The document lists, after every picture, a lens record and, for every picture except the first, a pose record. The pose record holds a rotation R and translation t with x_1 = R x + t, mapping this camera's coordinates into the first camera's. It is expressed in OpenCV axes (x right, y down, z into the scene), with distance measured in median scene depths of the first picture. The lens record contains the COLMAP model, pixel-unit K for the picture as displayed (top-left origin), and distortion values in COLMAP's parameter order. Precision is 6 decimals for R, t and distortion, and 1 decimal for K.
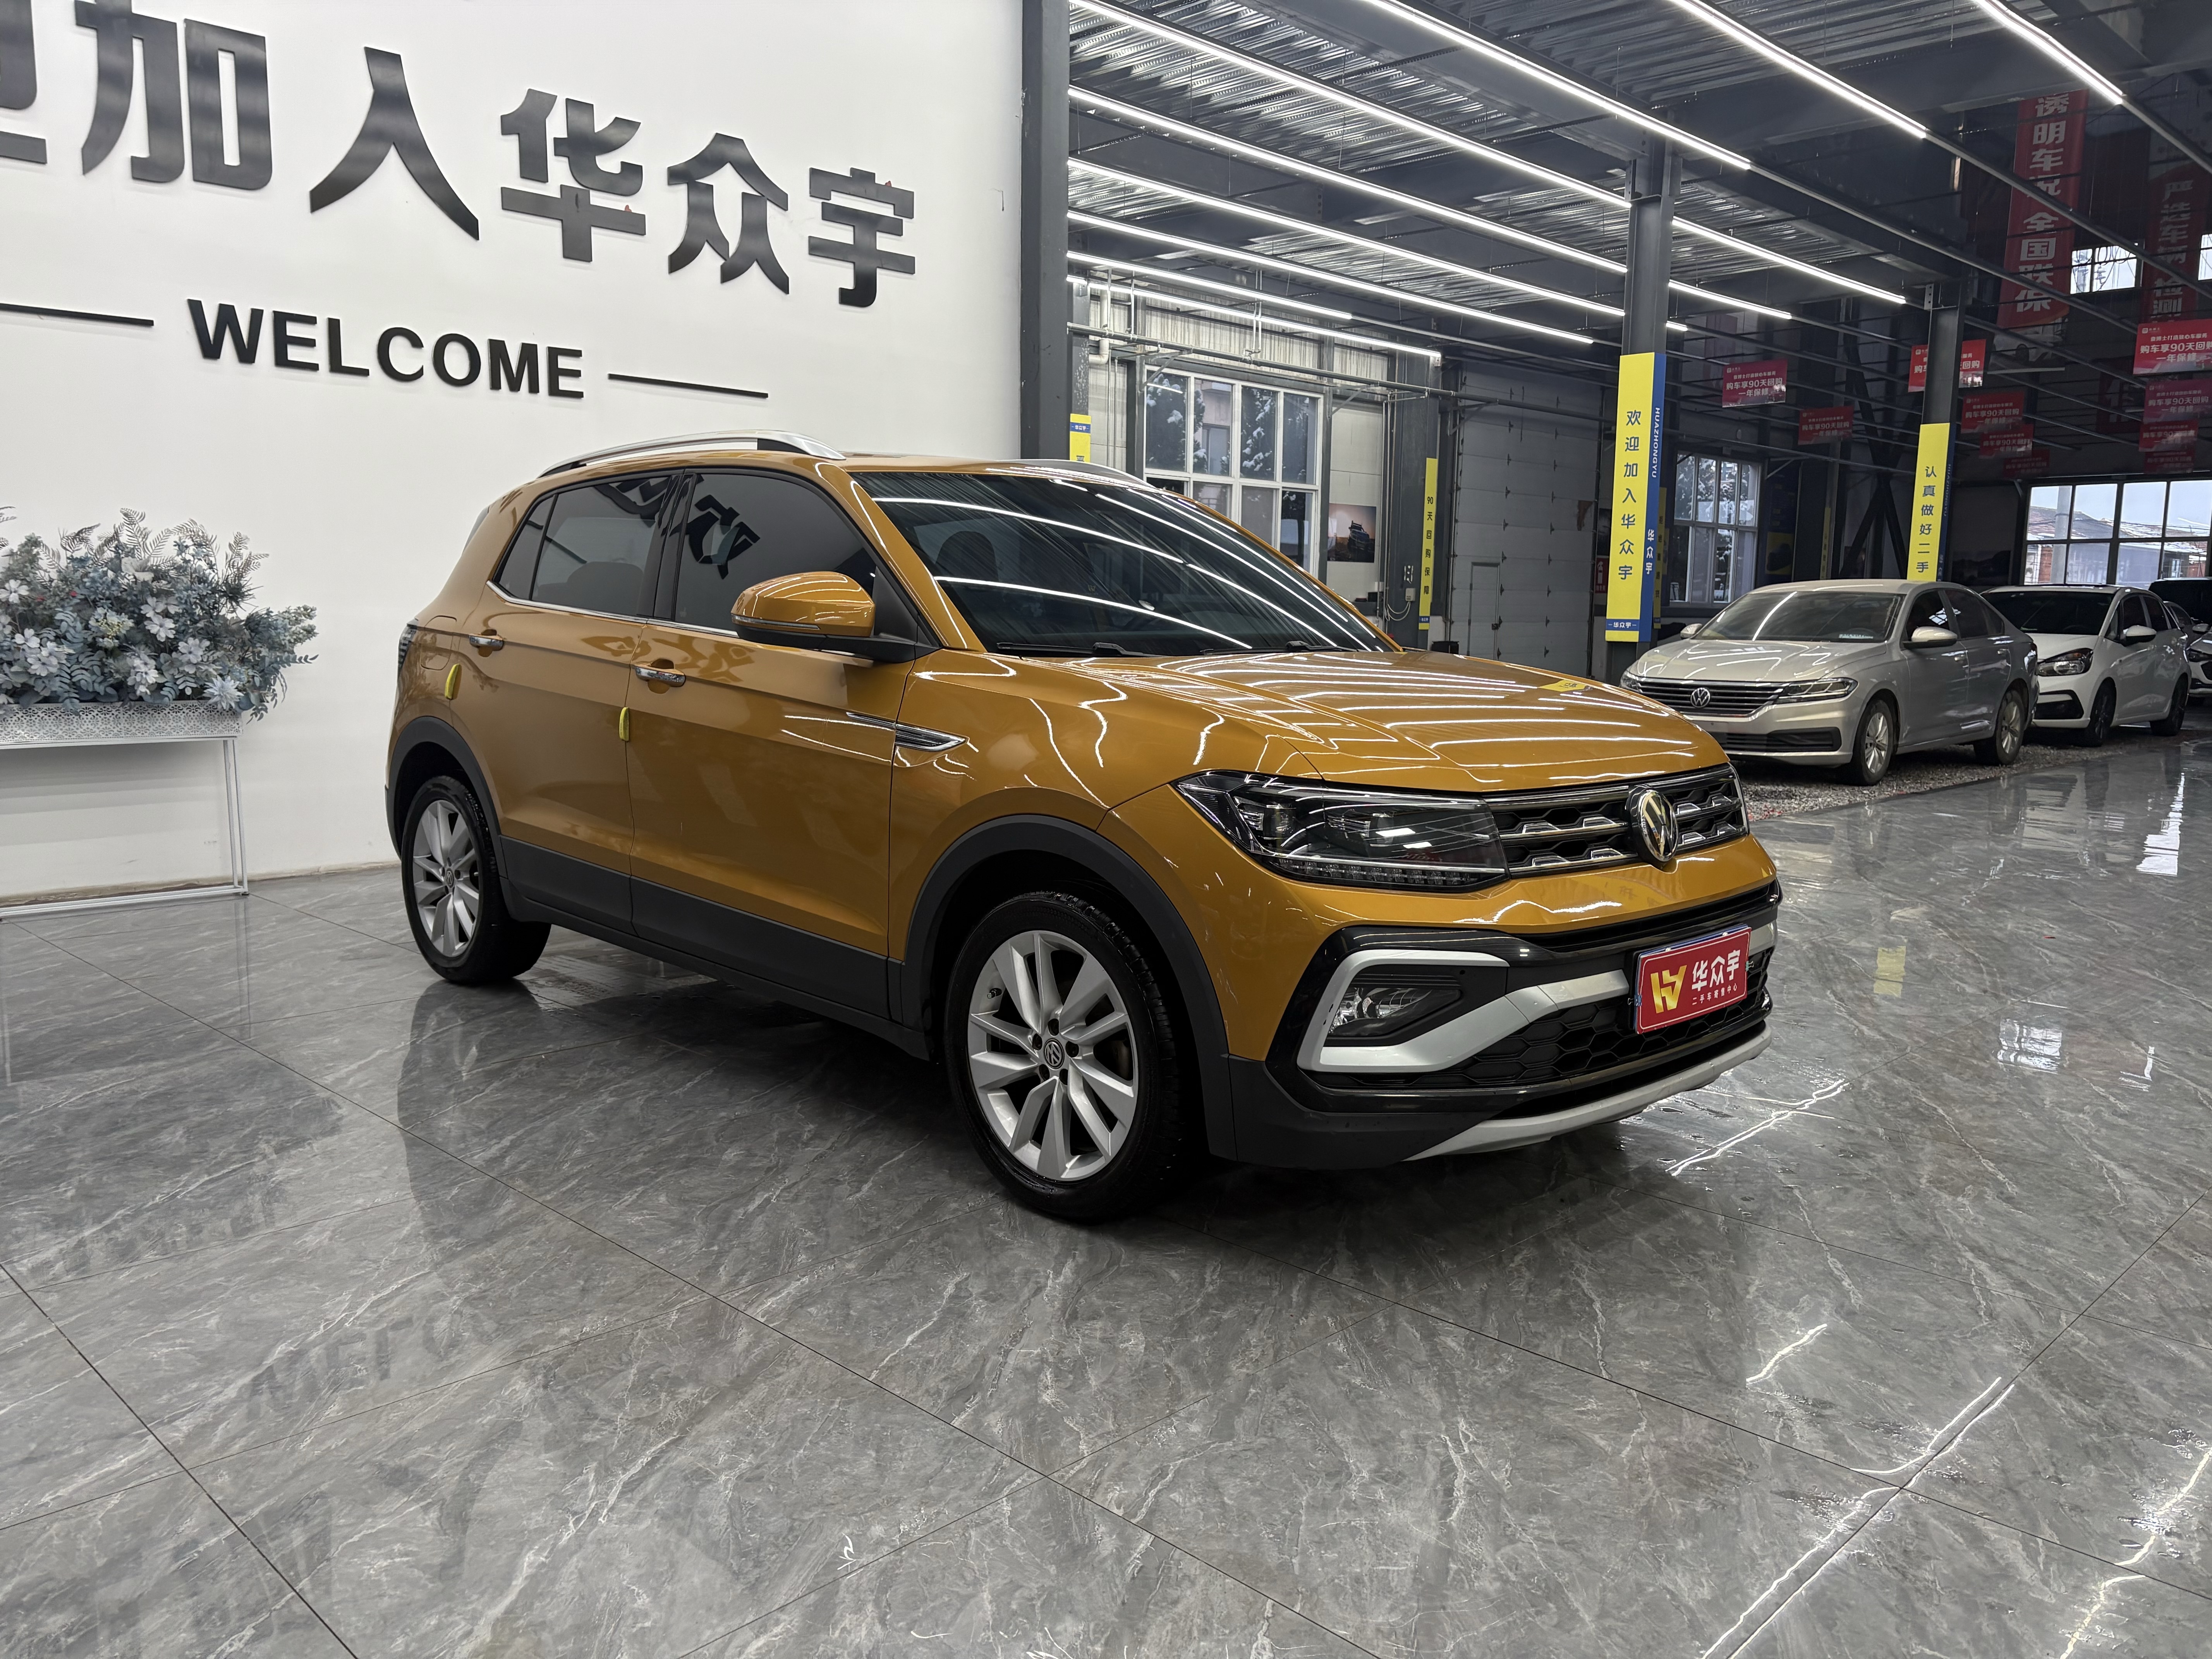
lens RADIAL K [[1675.3, 0, 1106.0], [0, 1675.3, 829.5], [0, 0, 1]] dist [0.025907, -0.006829]
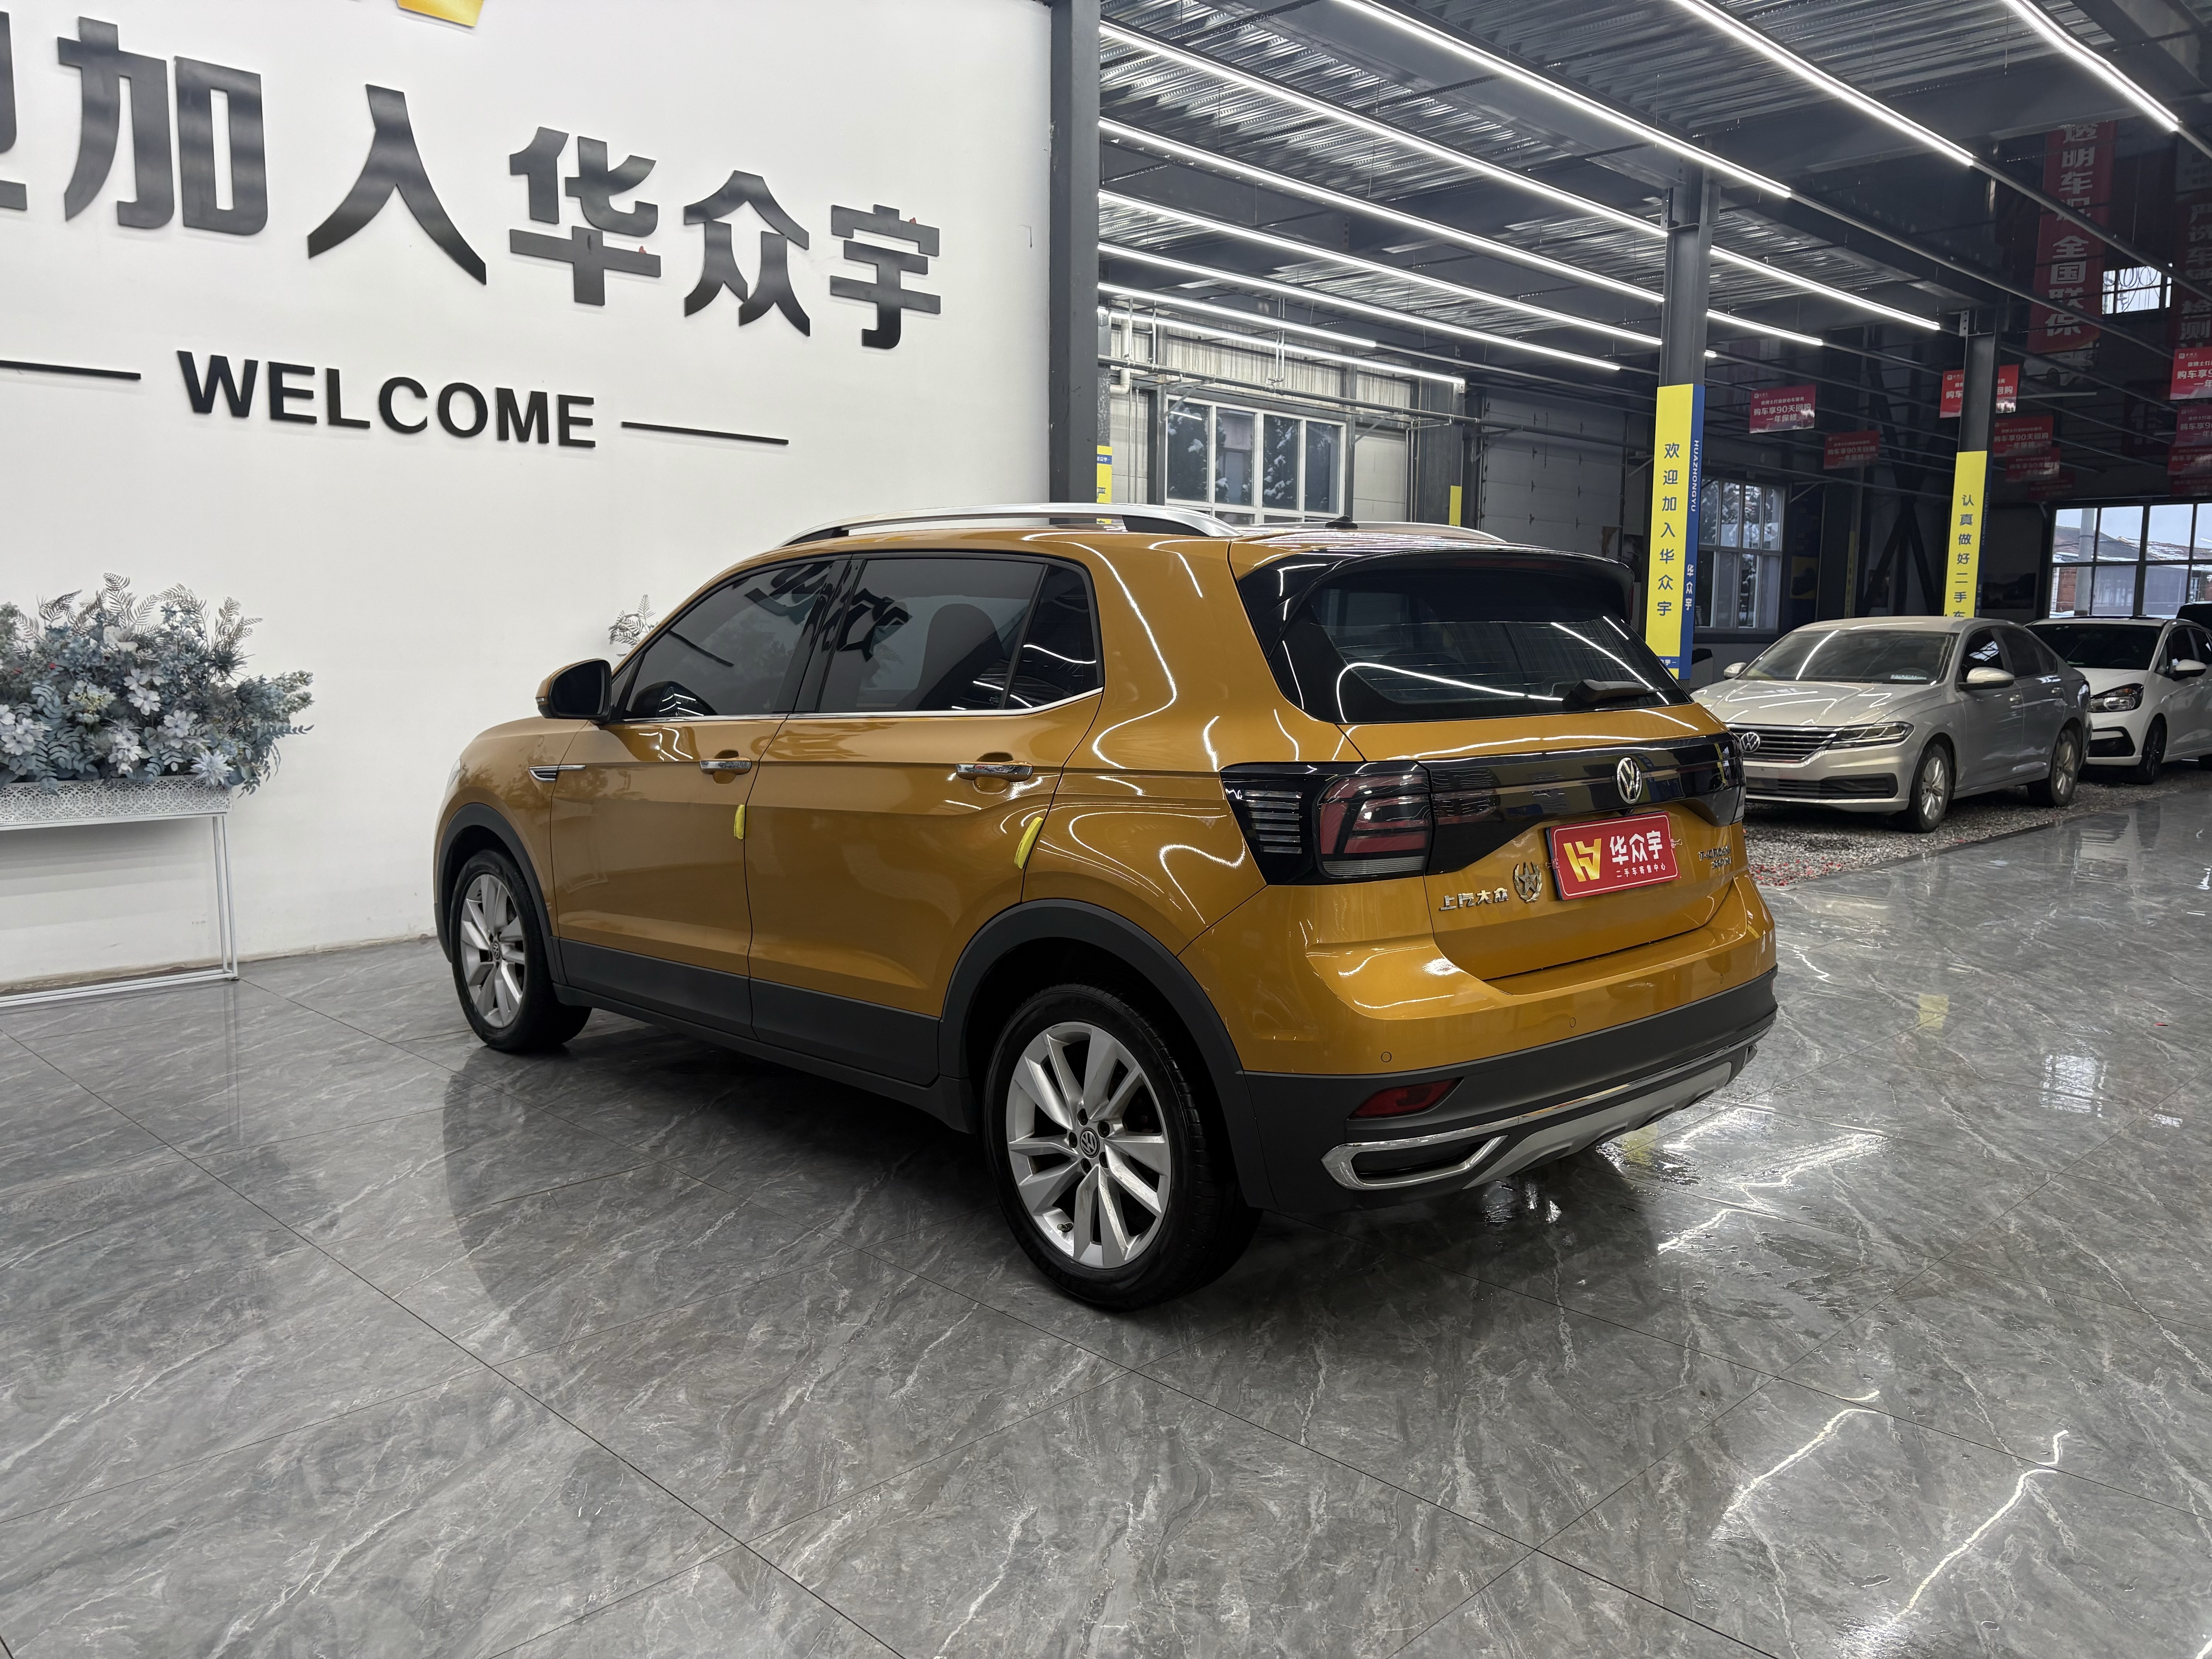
lens RADIAL K [[1675.8, 0, 1115.1], [0, 1675.8, 823.6], [0, 0, 1]] dist [0.025979, -0.008952]
pose [[0.999993, -0.003091, -0.002045, -0.013900], [0.003062, 0.999893, -0.014337, -0.027217], [0.002089, 0.014331, 0.999895, 0.047249]]
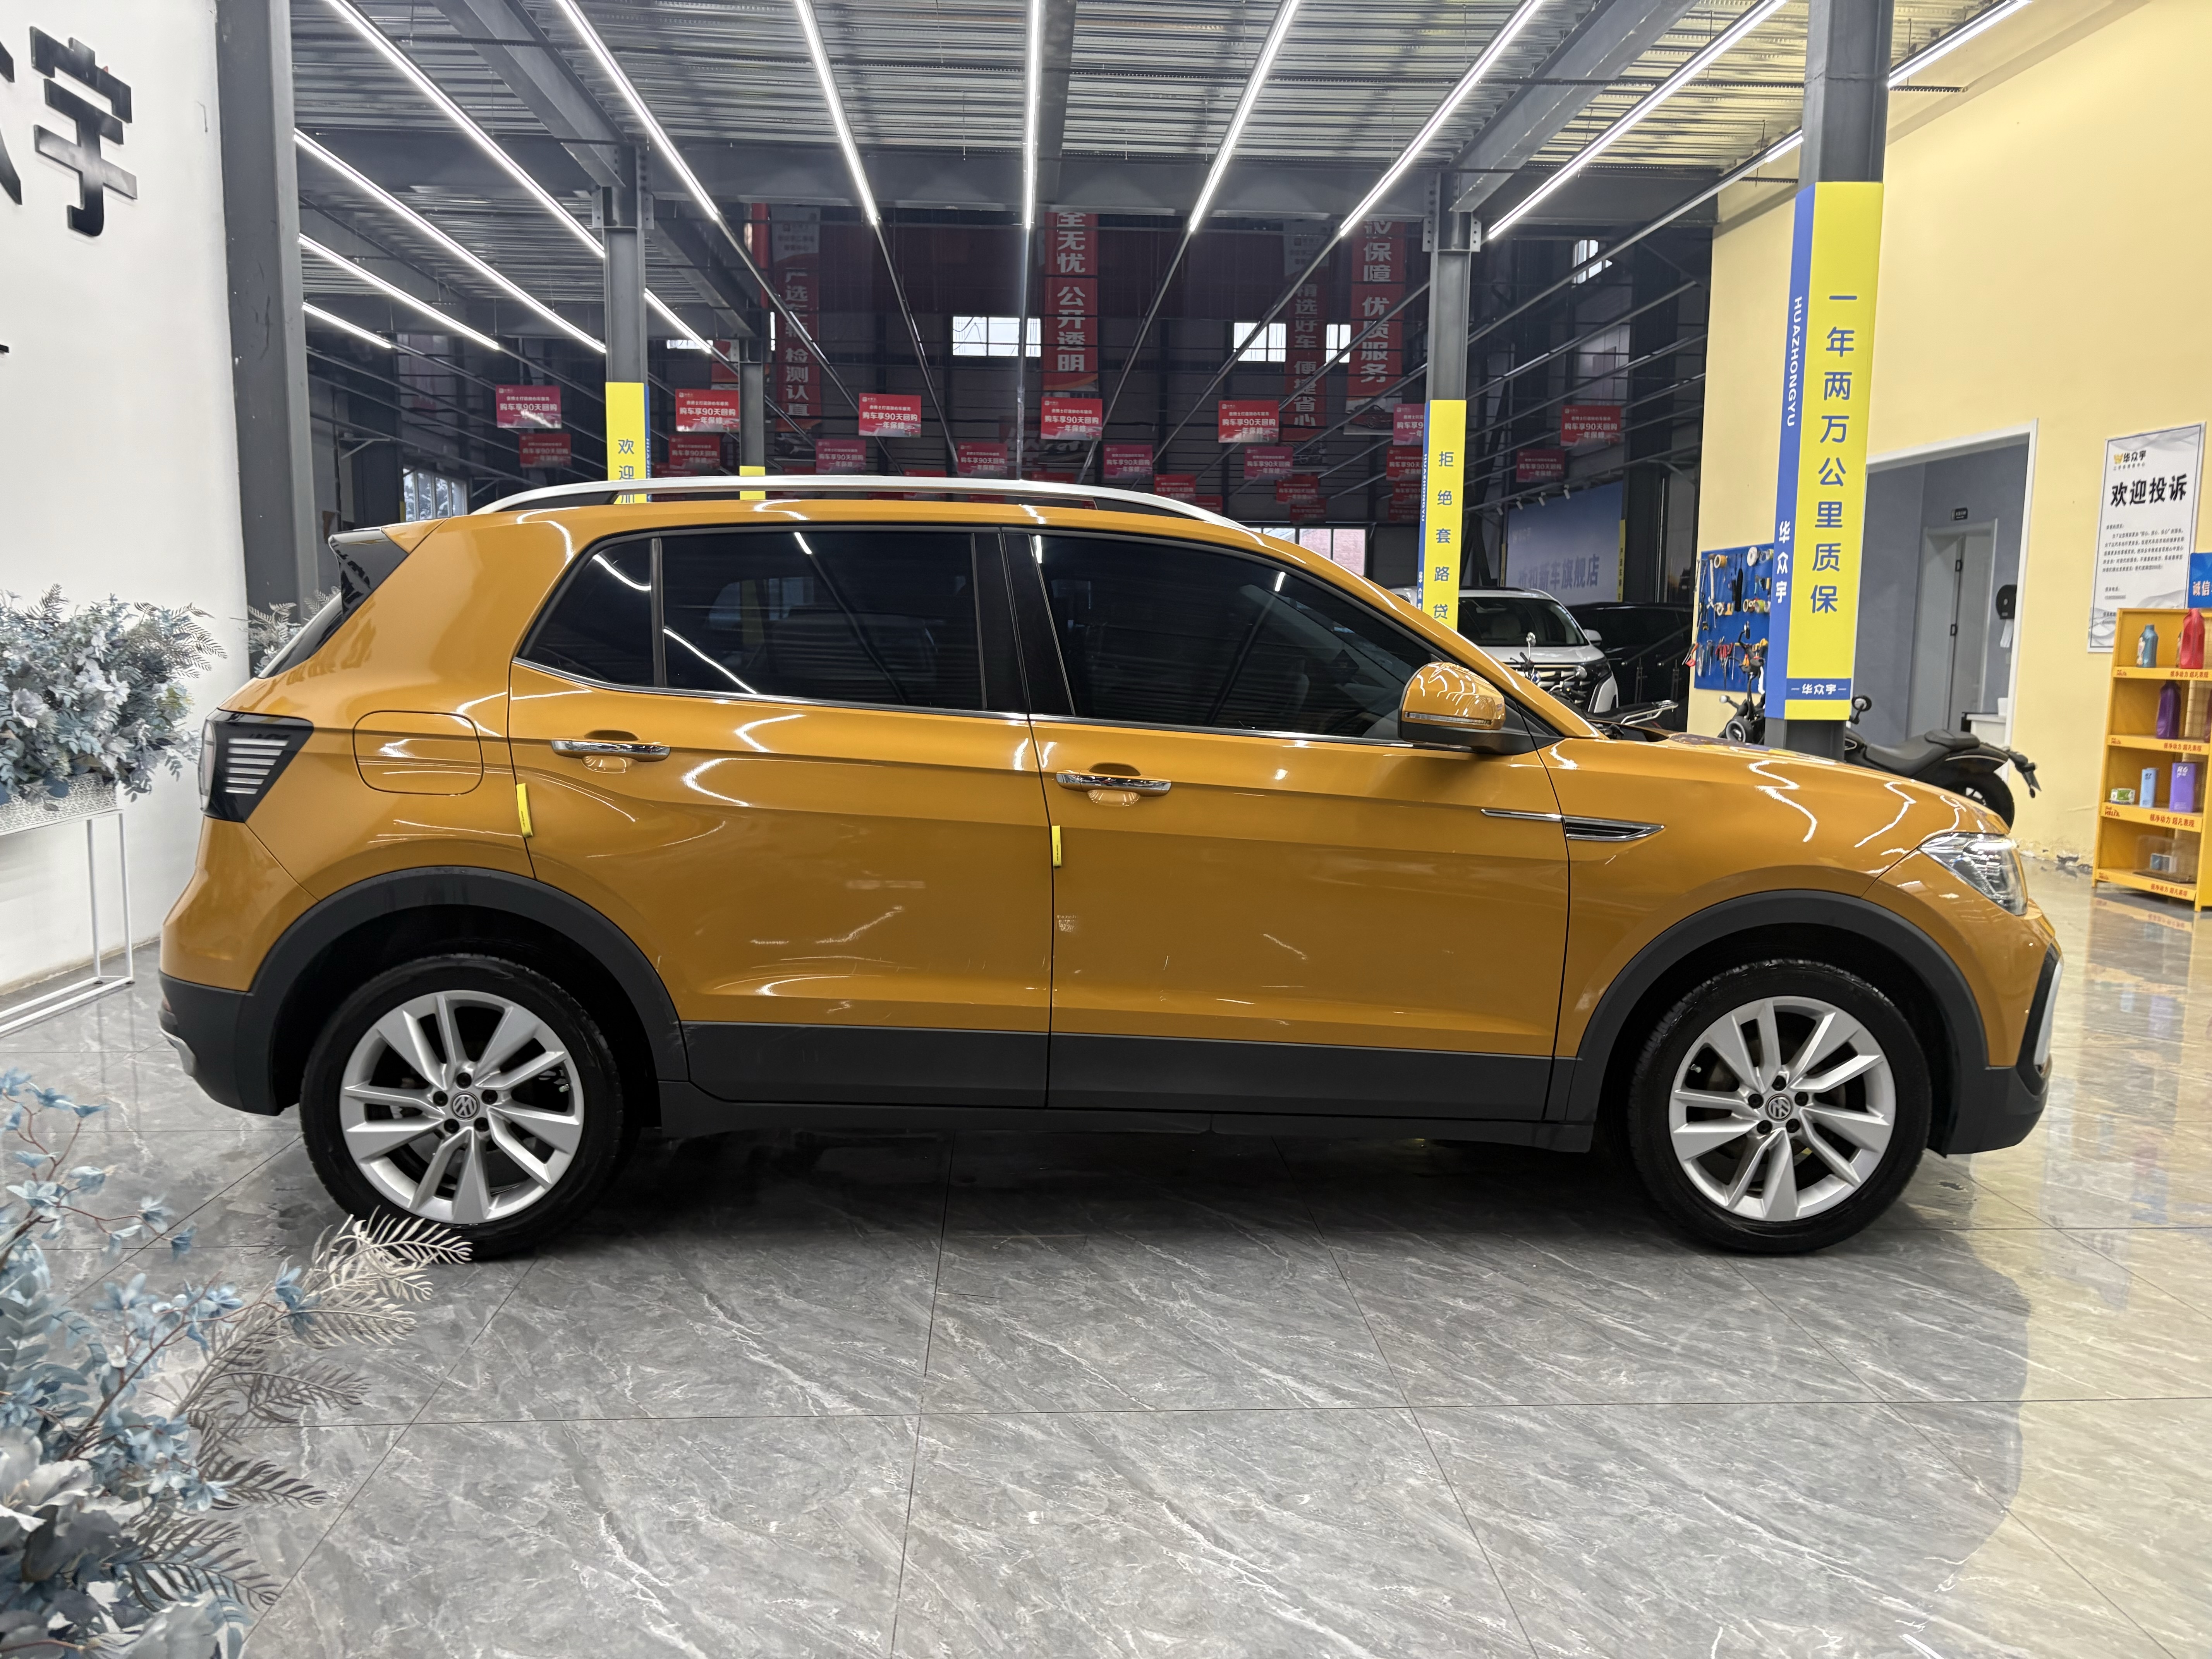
lens RADIAL K [[1675.8, 0, 1115.1], [0, 1675.8, 823.6], [0, 0, 1]] dist [0.025979, -0.008952]
pose [[0.668132, -0.088147, 0.738803, -0.439944], [0.094688, 0.994957, 0.033078, -0.050114], [-0.737993, 0.047855, 0.673109, 0.225691]]
